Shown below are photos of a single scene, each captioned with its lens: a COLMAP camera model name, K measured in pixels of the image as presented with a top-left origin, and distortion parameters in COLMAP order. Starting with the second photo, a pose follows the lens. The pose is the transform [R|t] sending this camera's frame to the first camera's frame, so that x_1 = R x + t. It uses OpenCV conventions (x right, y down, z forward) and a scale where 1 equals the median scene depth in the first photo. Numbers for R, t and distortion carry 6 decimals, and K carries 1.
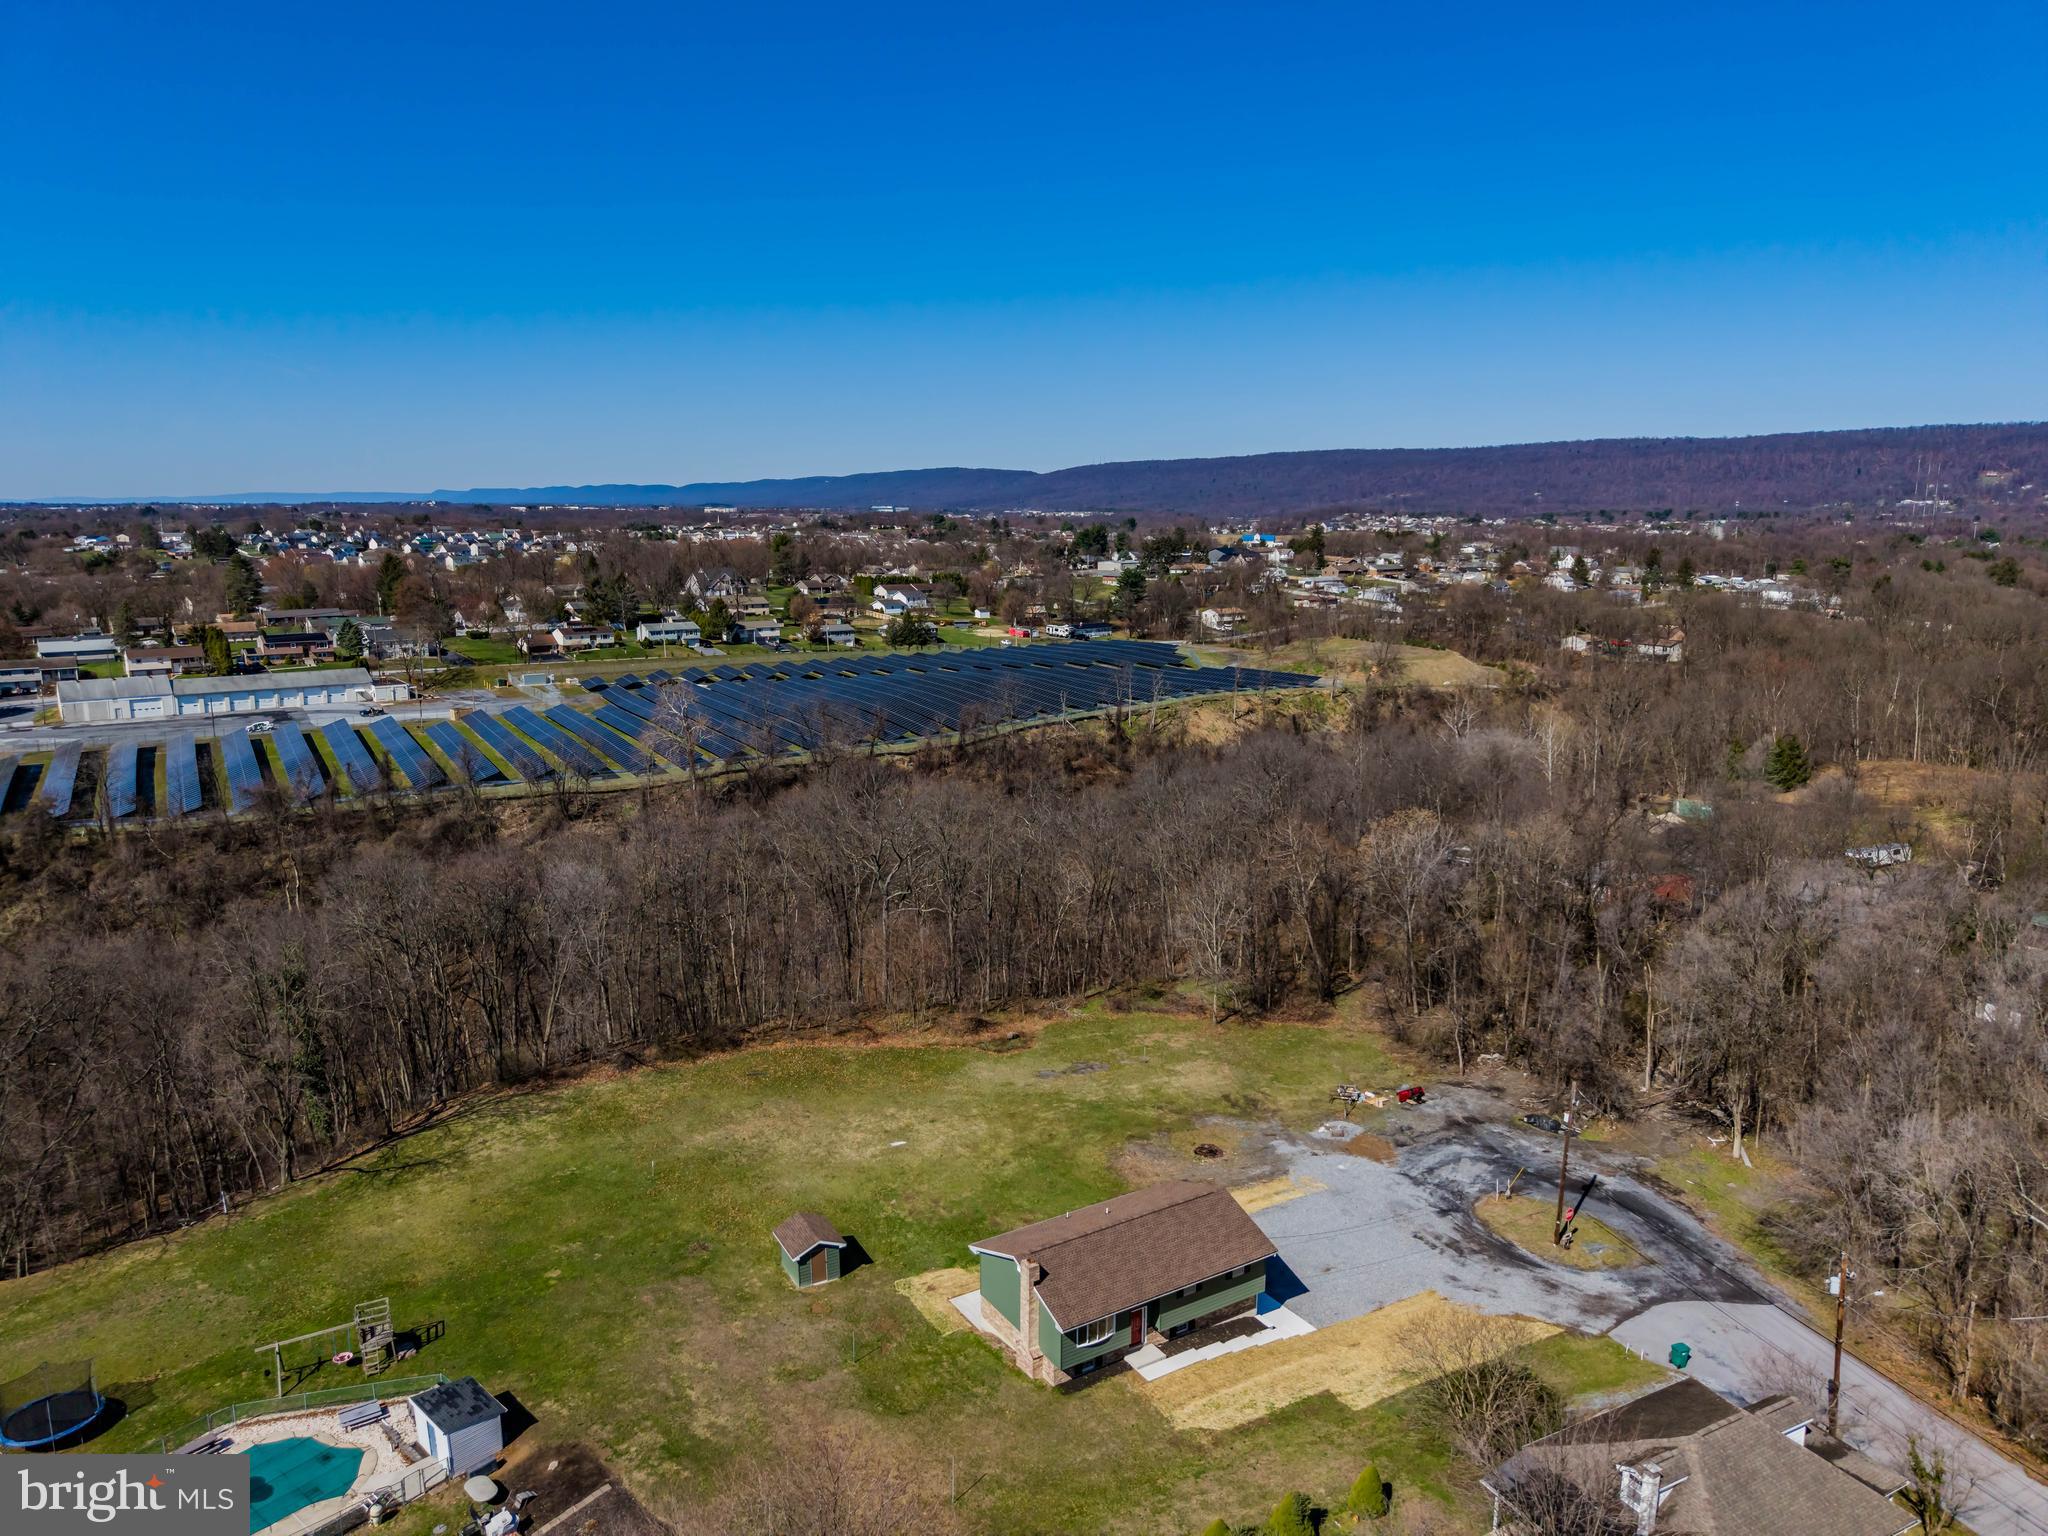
lens RADIAL K [[1366.8, 0, 1016.5], [0, 1366.8, 776.5], [0, 0, 1]] dist [0.030724, -0.035032]
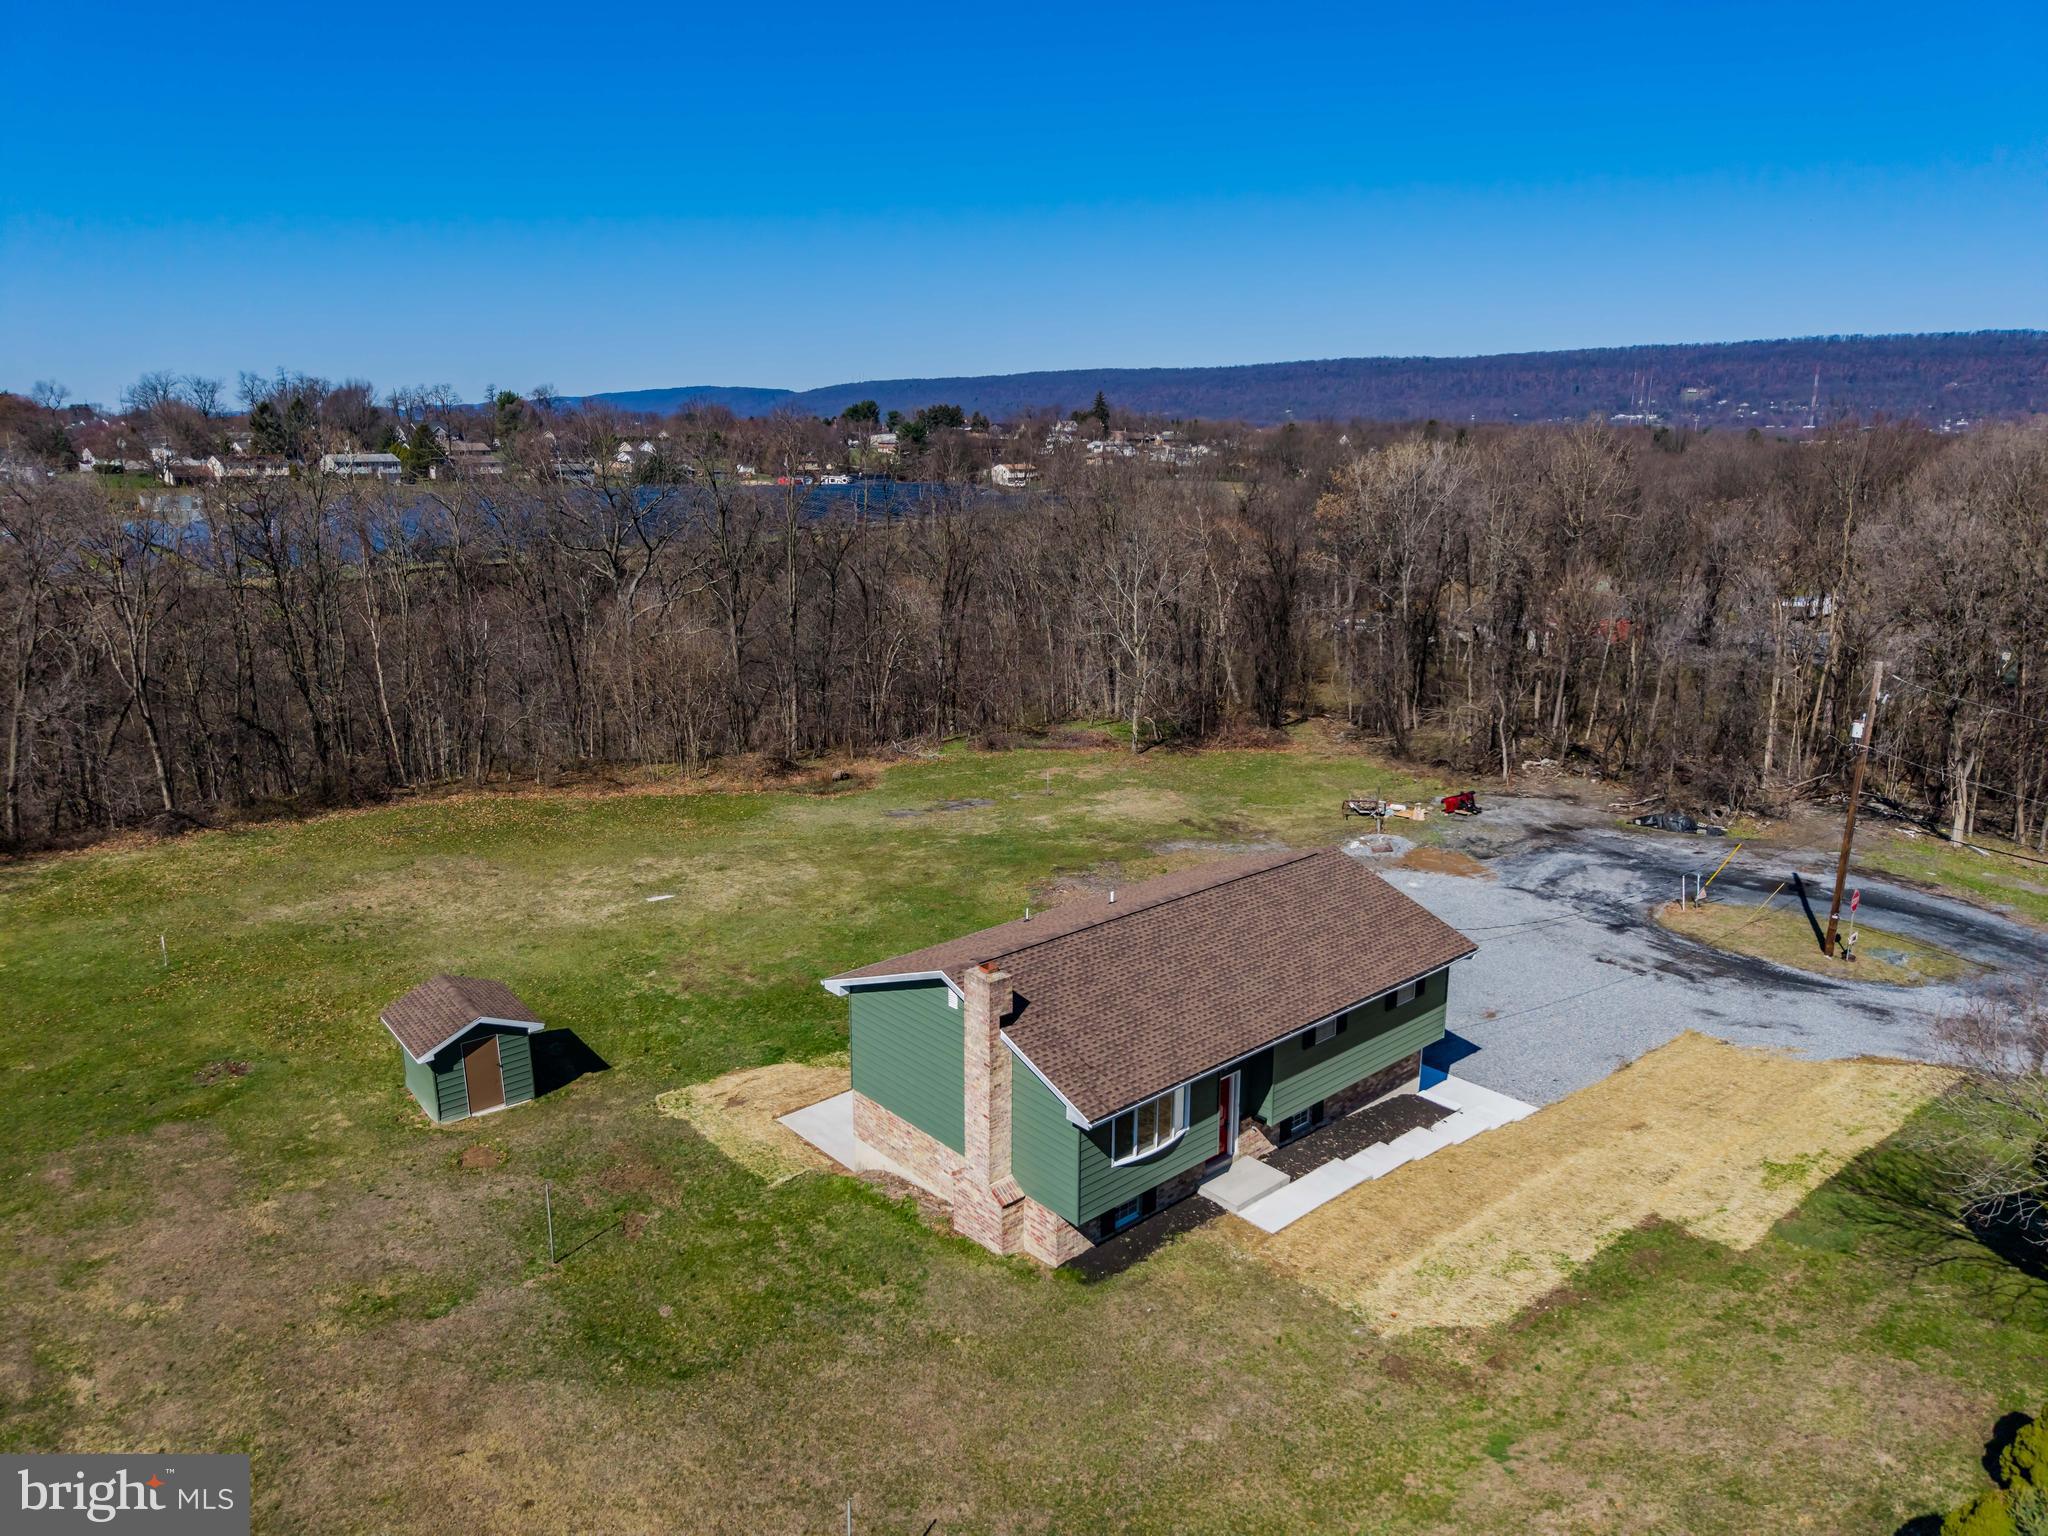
lens RADIAL K [[1366.8, 0, 1014.5], [0, 1366.8, 771.3], [0, 0, 1]] dist [0.030724, -0.035032]
pose [[0.985792, -0.041254, 0.162825, -0.035436], [0.033587, 0.998206, 0.049560, 0.213334], [-0.164577, -0.043387, 0.985409, 0.468013]]
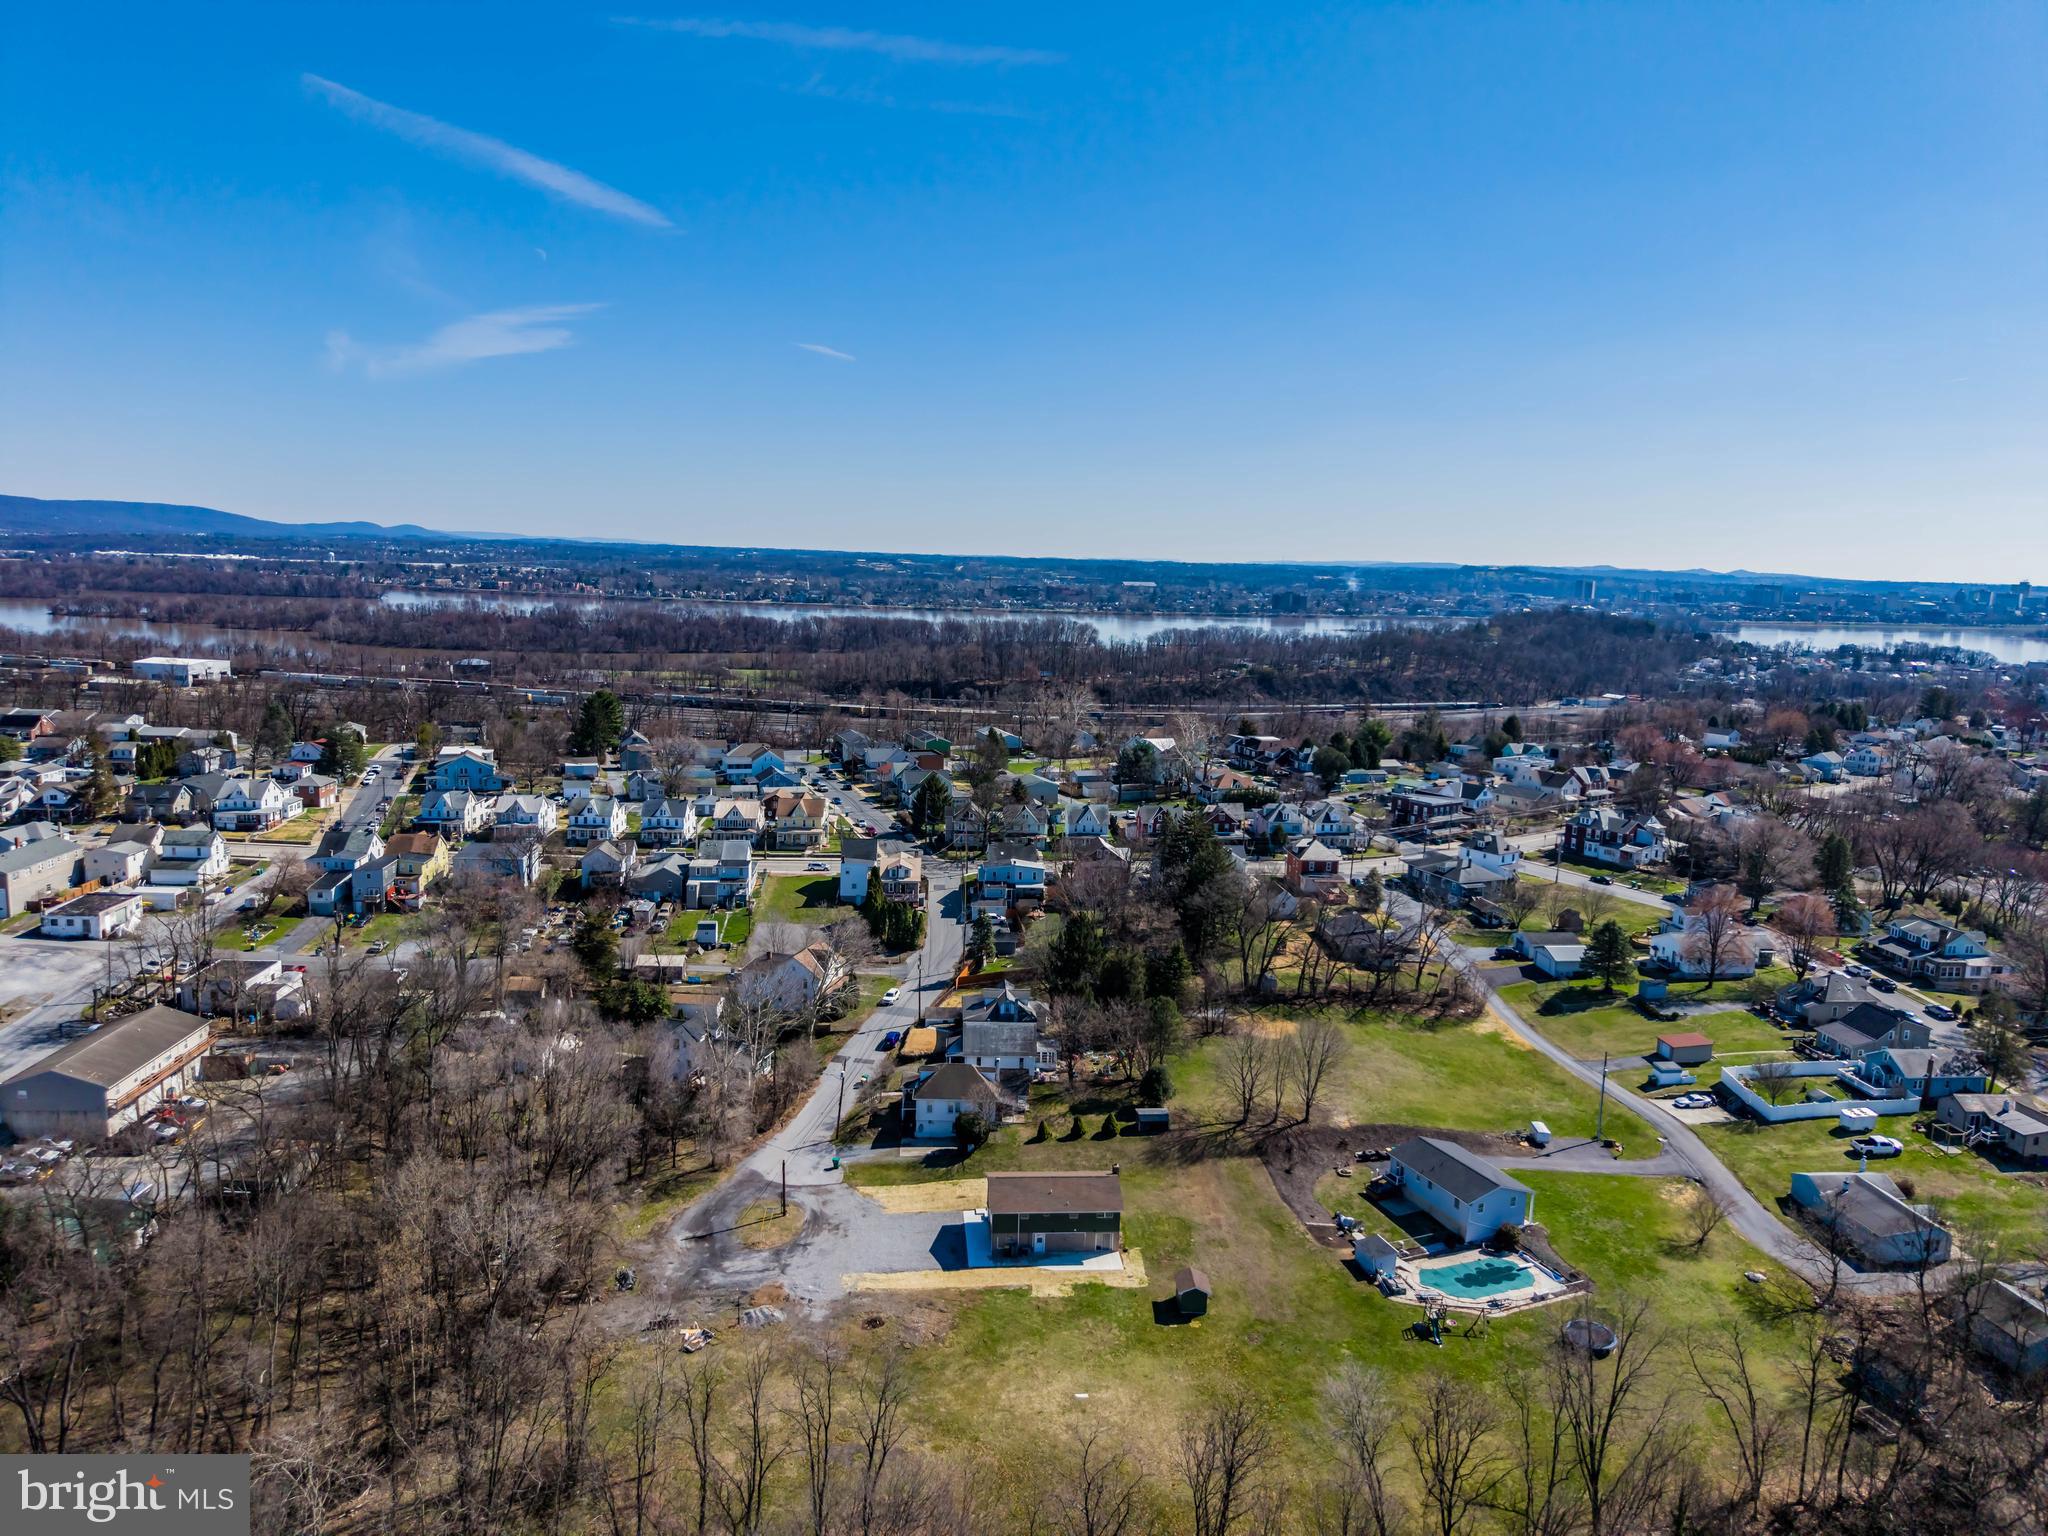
lens RADIAL K [[1366.8, 0, 1016.6], [0, 1366.8, 747.3], [0, 0, 1]] dist [0.030724, -0.035032]
pose [[-0.890590, -0.091086, 0.445592, -0.583122], [0.057927, 0.949043, 0.309777, -0.733324], [-0.451102, 0.301697, -0.839932, 2.081212]]
